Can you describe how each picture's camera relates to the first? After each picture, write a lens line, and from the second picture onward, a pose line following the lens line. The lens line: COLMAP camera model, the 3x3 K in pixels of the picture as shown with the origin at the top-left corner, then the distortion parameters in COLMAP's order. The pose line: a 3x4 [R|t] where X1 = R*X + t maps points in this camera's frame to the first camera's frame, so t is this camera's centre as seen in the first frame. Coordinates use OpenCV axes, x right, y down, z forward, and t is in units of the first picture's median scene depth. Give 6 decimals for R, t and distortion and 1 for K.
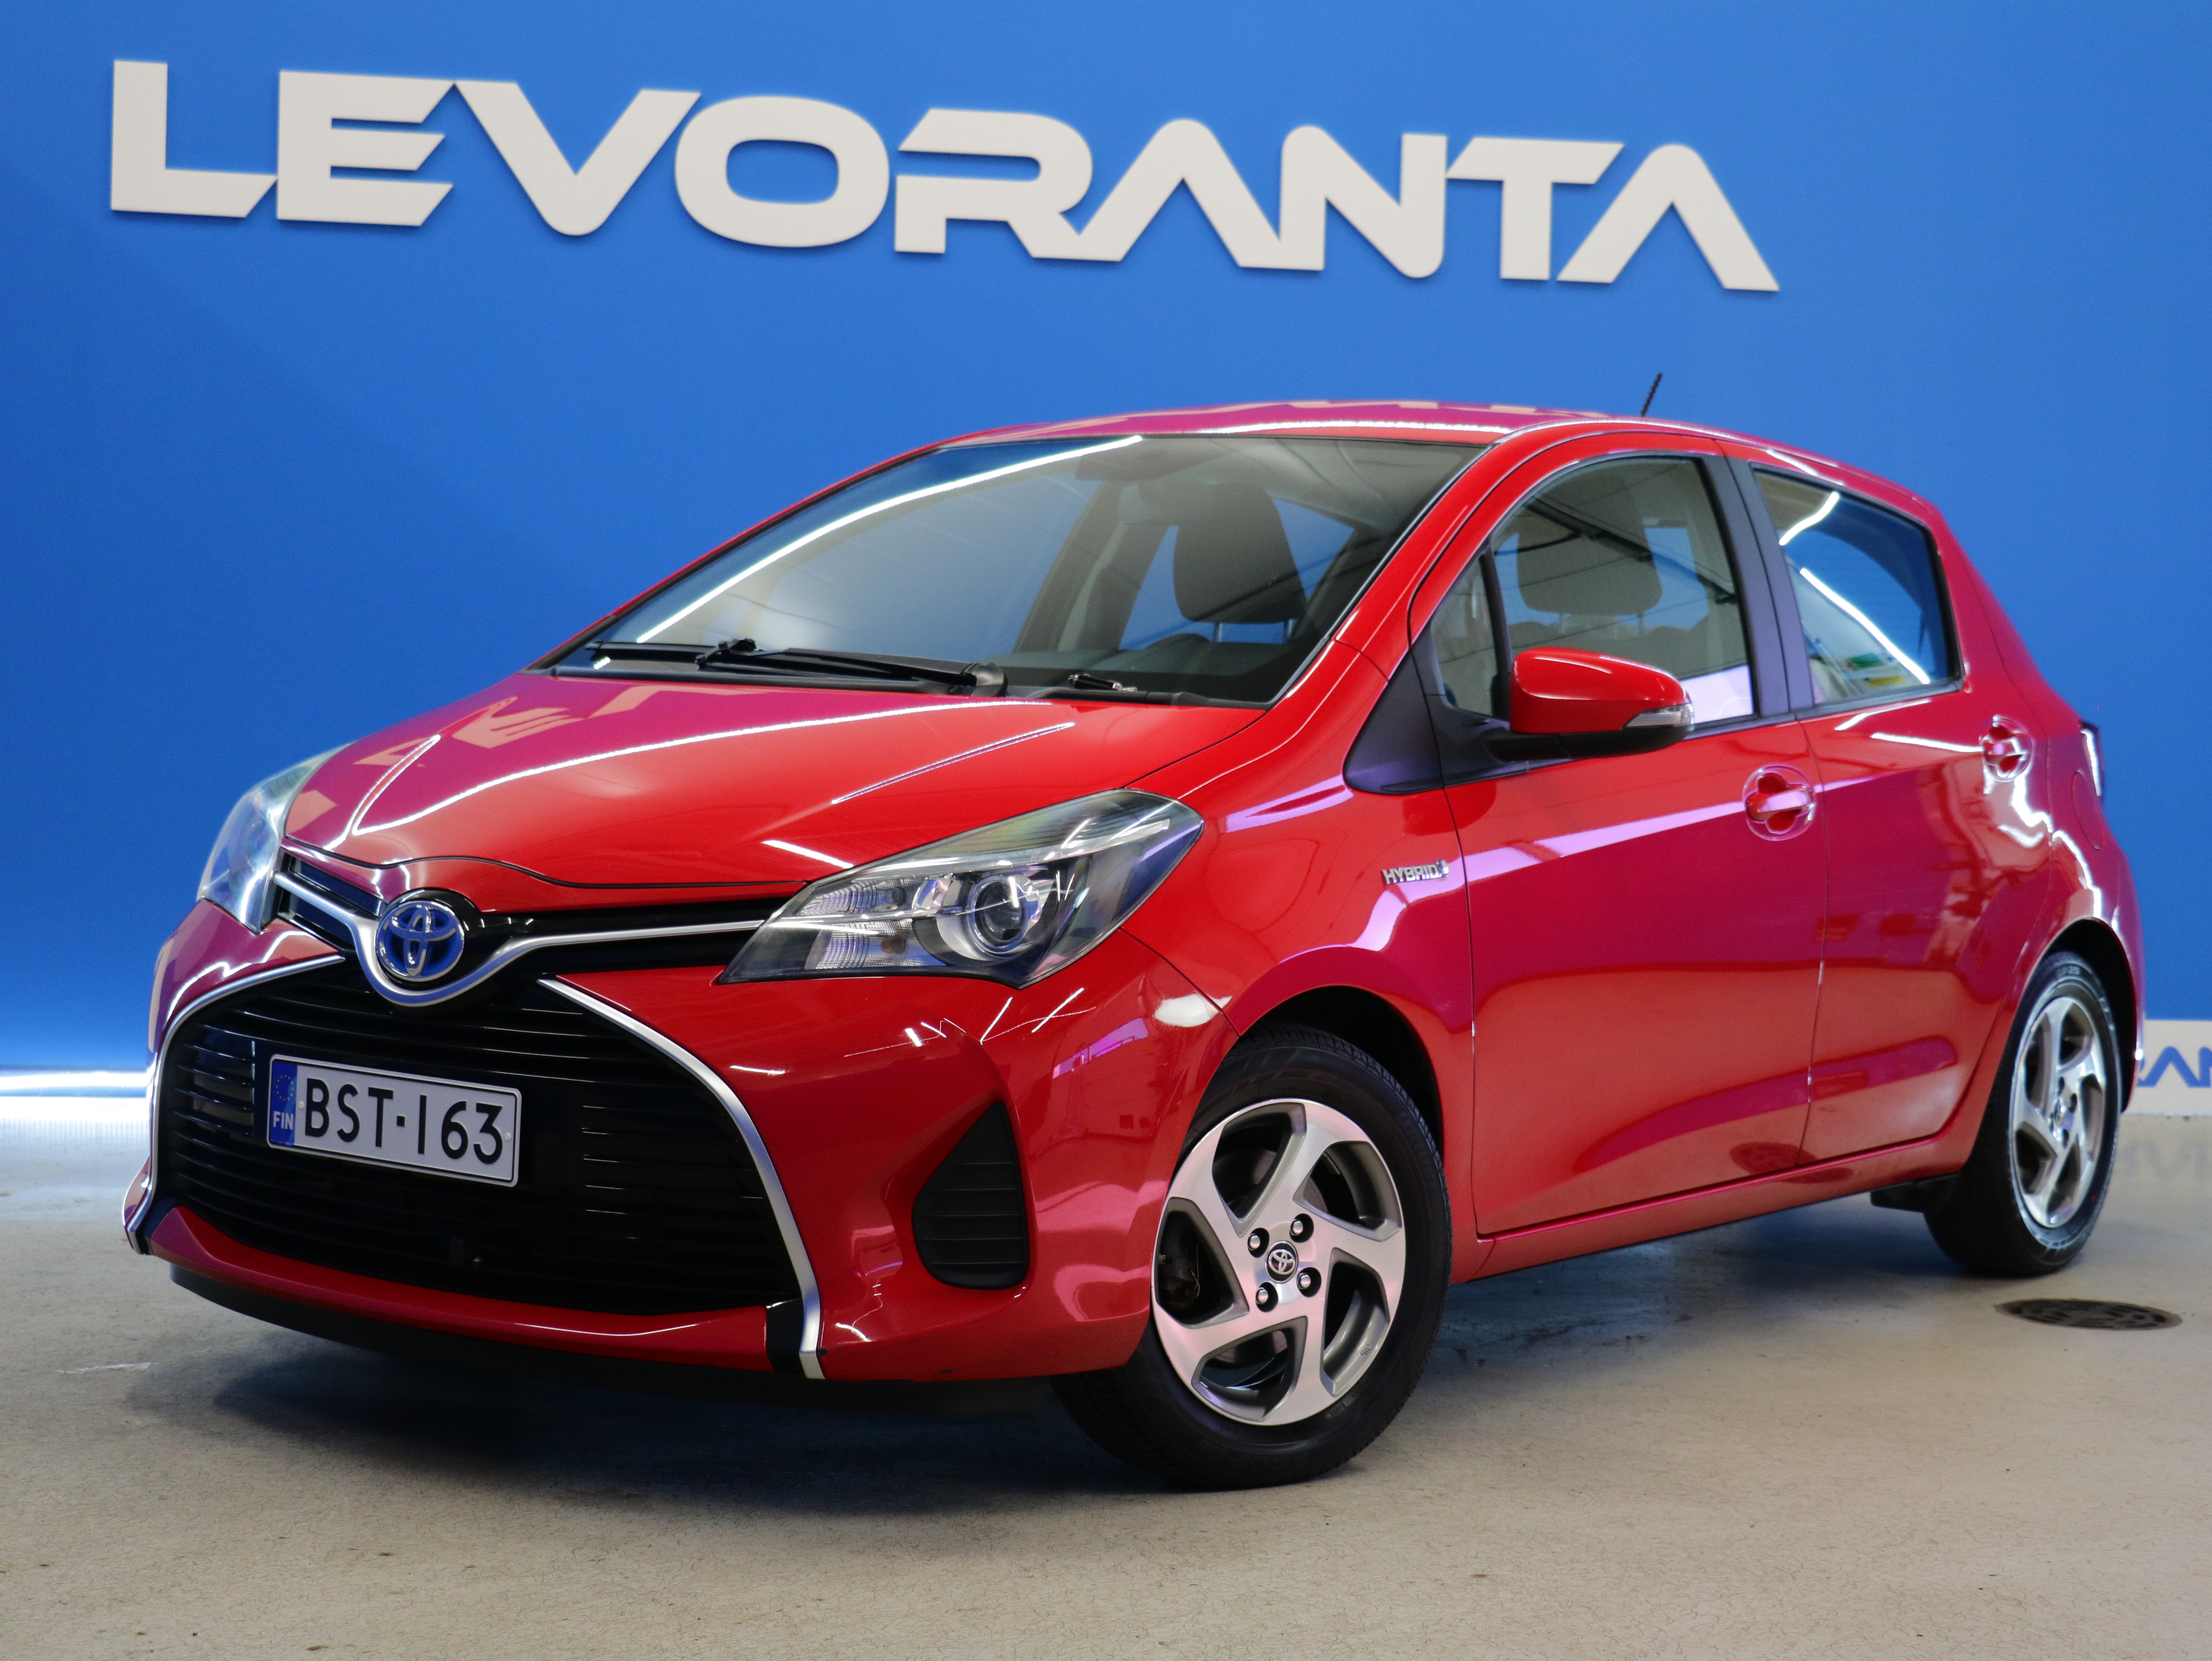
lens RADIAL K [[3515.9, 0, 1106.7], [0, 3515.9, 841.2], [0, 0, 1]] dist [0.012385, 0.000000]
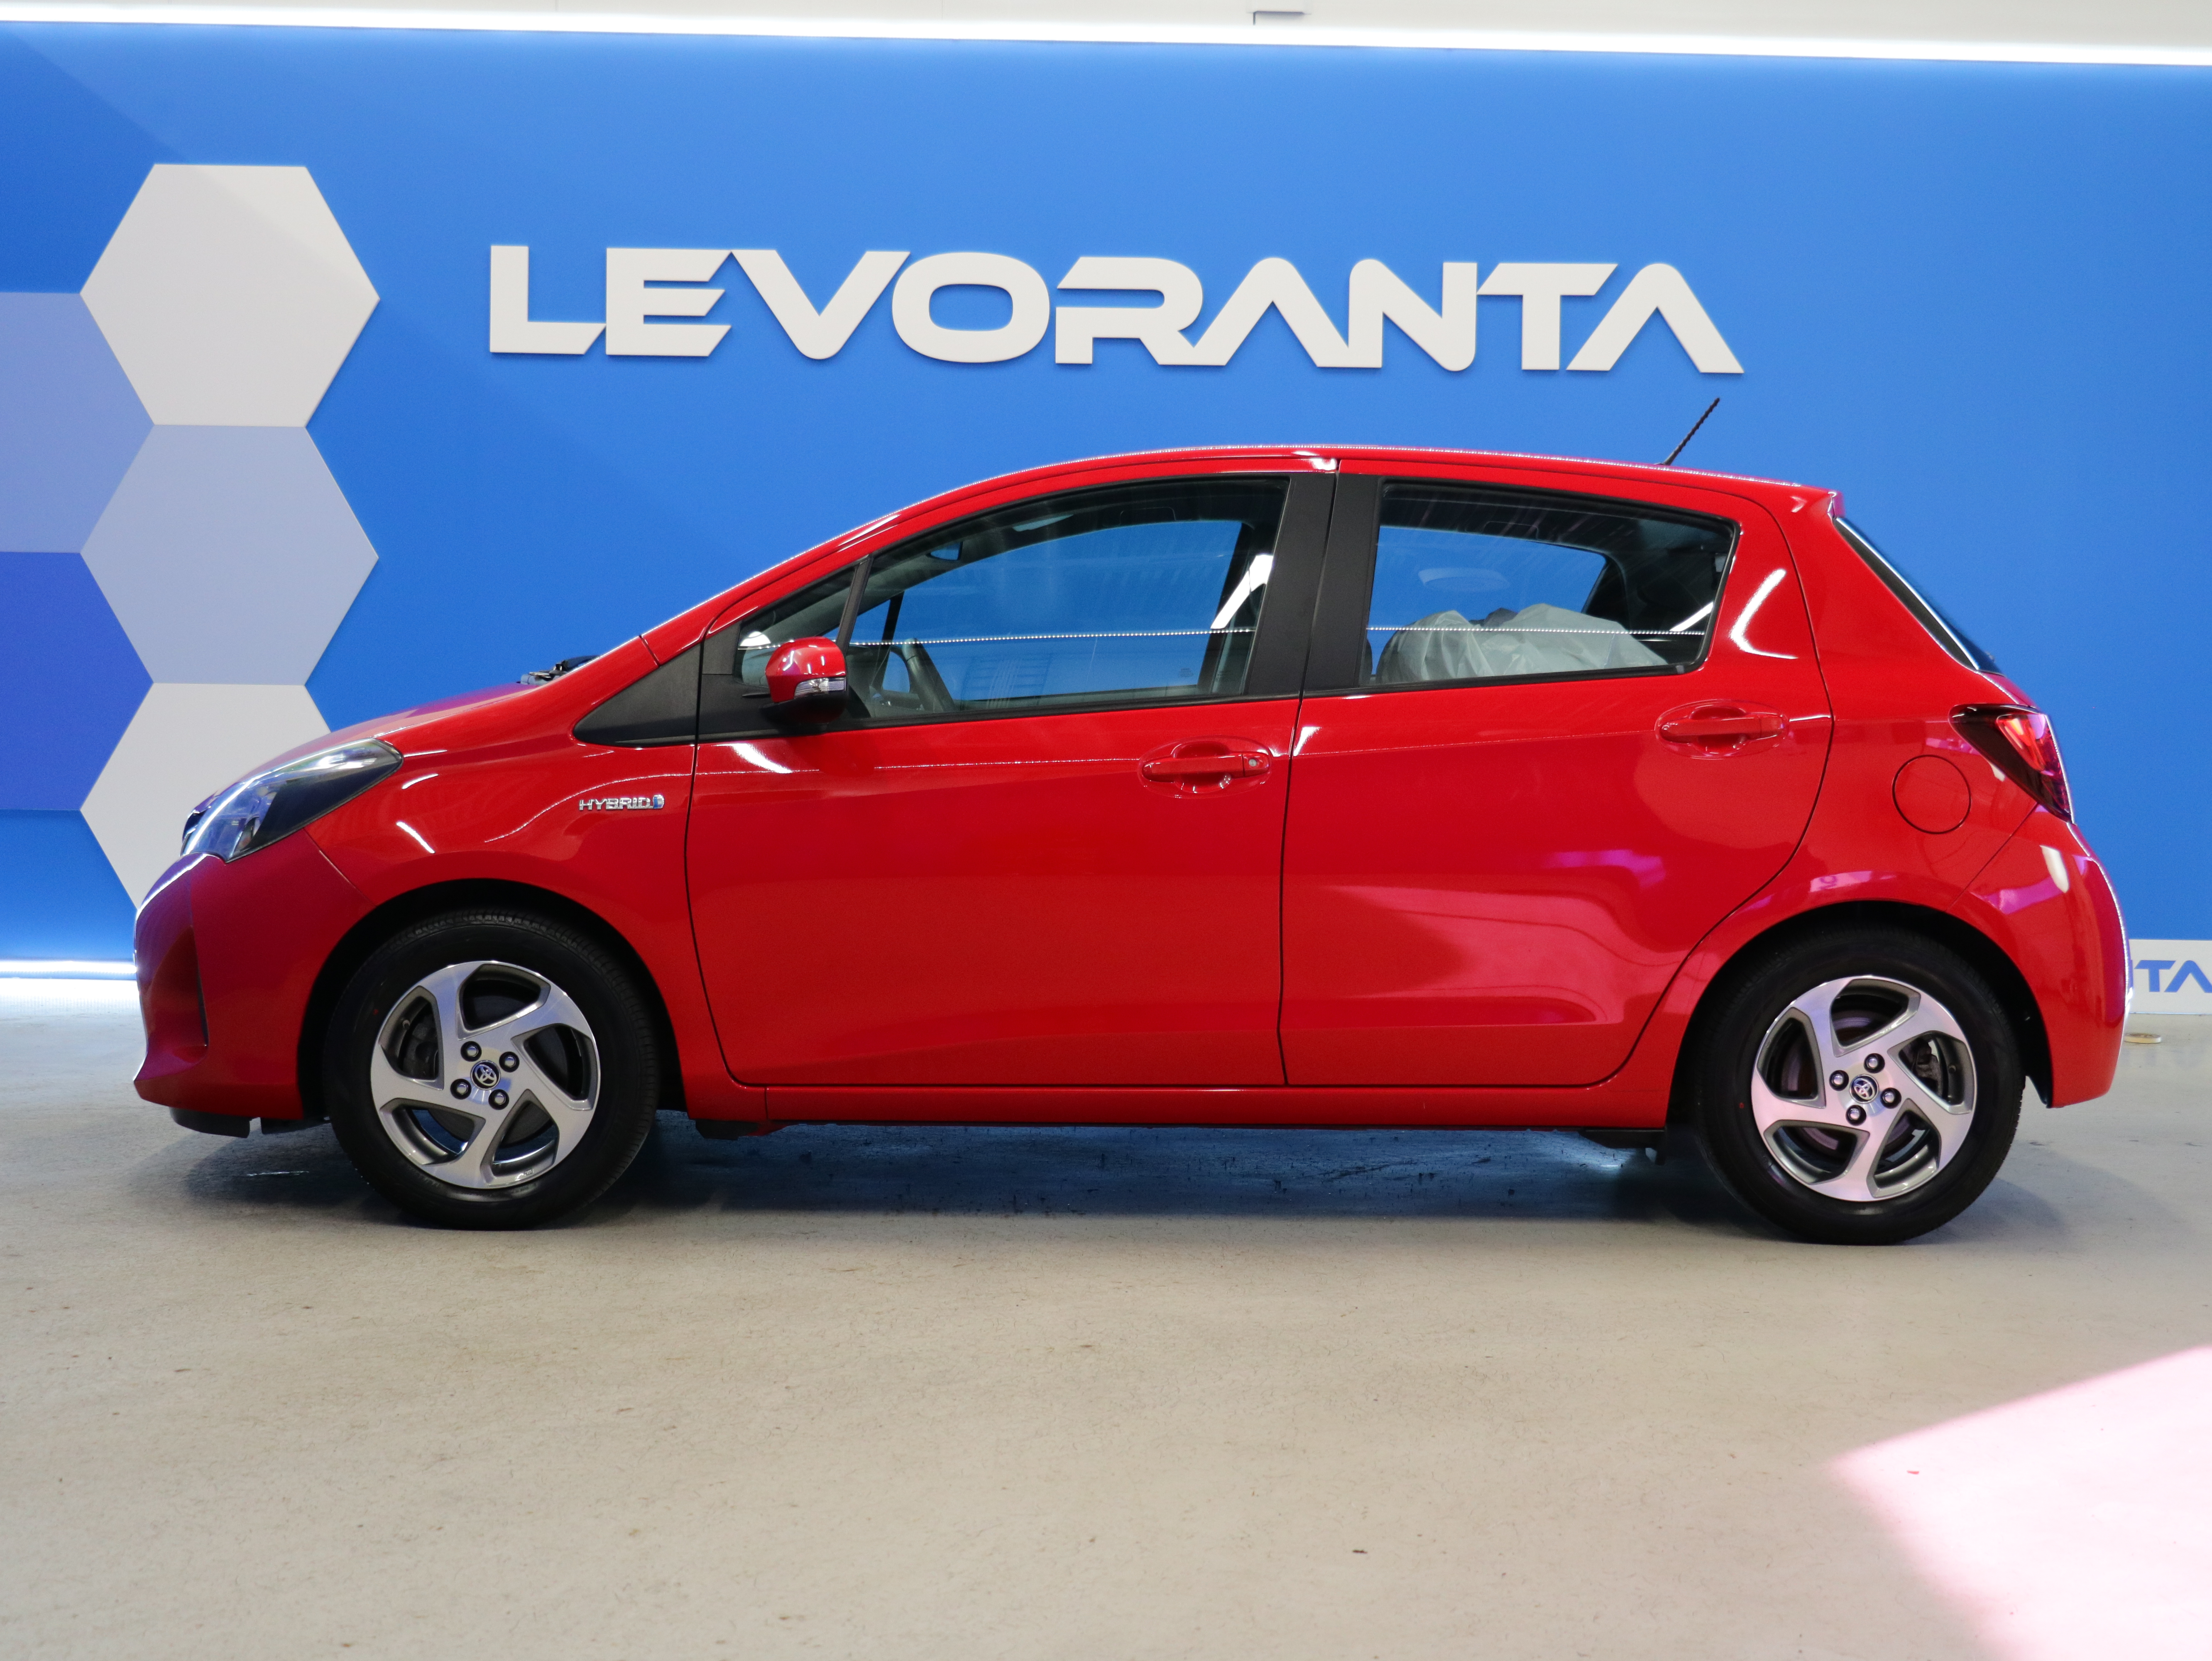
lens RADIAL K [[2620.4, 0, 1106.5], [0, 2620.4, 820.9], [0, 0, 1]] dist [-0.011547, 0.000000]
pose [[0.987090, -0.003496, -0.160129, 0.120838], [0.004427, 0.999975, 0.005461, 0.002206], [0.160106, -0.006099, 0.987081, 0.011374]]
